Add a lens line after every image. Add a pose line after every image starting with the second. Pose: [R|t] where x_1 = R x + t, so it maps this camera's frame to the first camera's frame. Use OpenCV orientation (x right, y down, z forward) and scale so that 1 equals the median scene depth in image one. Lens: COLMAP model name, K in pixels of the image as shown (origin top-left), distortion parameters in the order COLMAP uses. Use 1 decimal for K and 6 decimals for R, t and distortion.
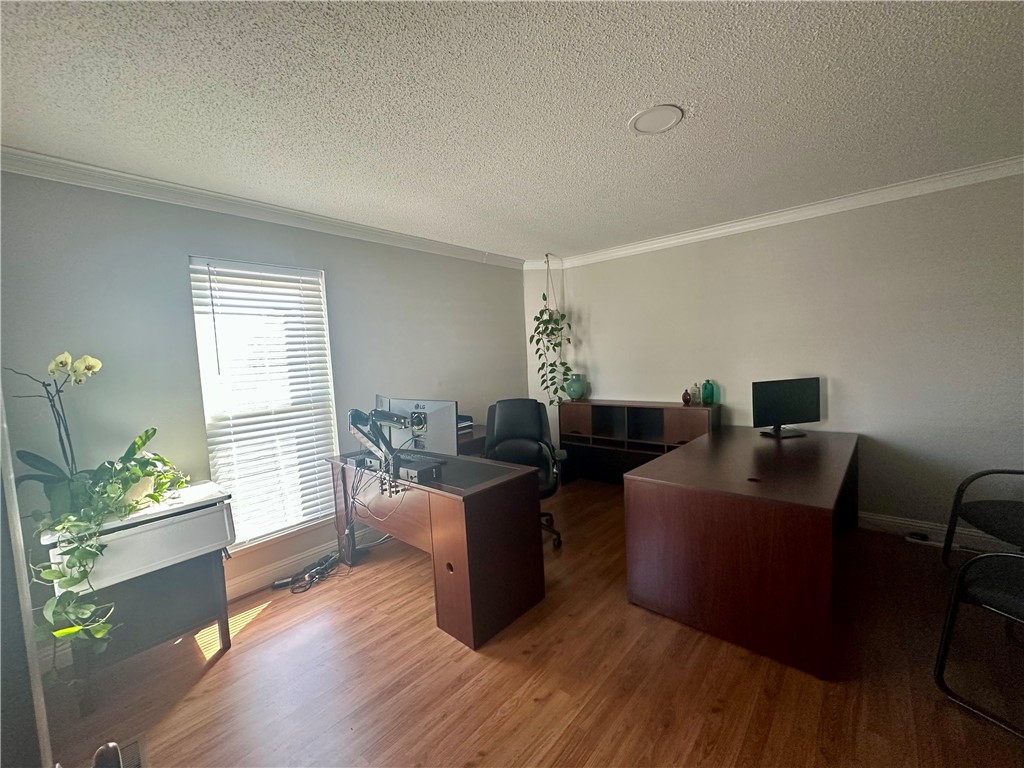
lens RADIAL K [[405.0, 0, 505.5], [0, 405.0, 389.3], [0, 0, 1]] dist [-0.002196, 0.000061]
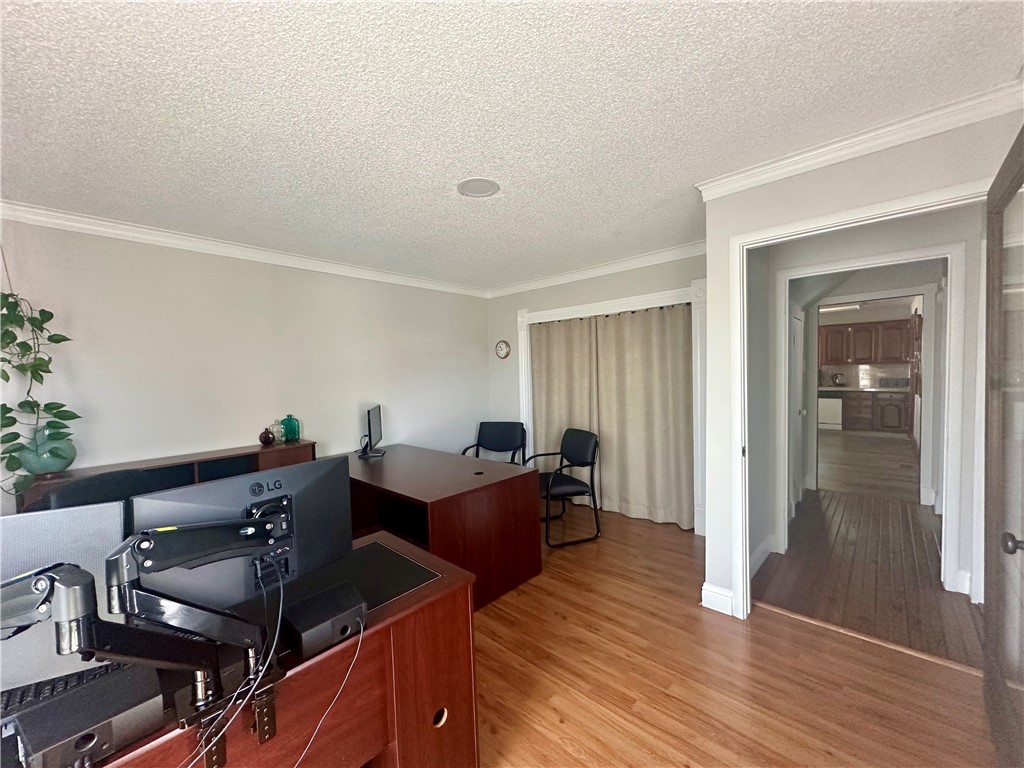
lens RADIAL K [[405.0, 0, 508.8], [0, 405.0, 386.0], [0, 0, 1]] dist [-0.002196, 0.000061]
pose [[0.014246, 0.019680, 0.999705, -0.835744], [0.099647, 0.994801, -0.021003, -0.040594], [-0.994921, 0.099917, 0.012211, 0.923410]]
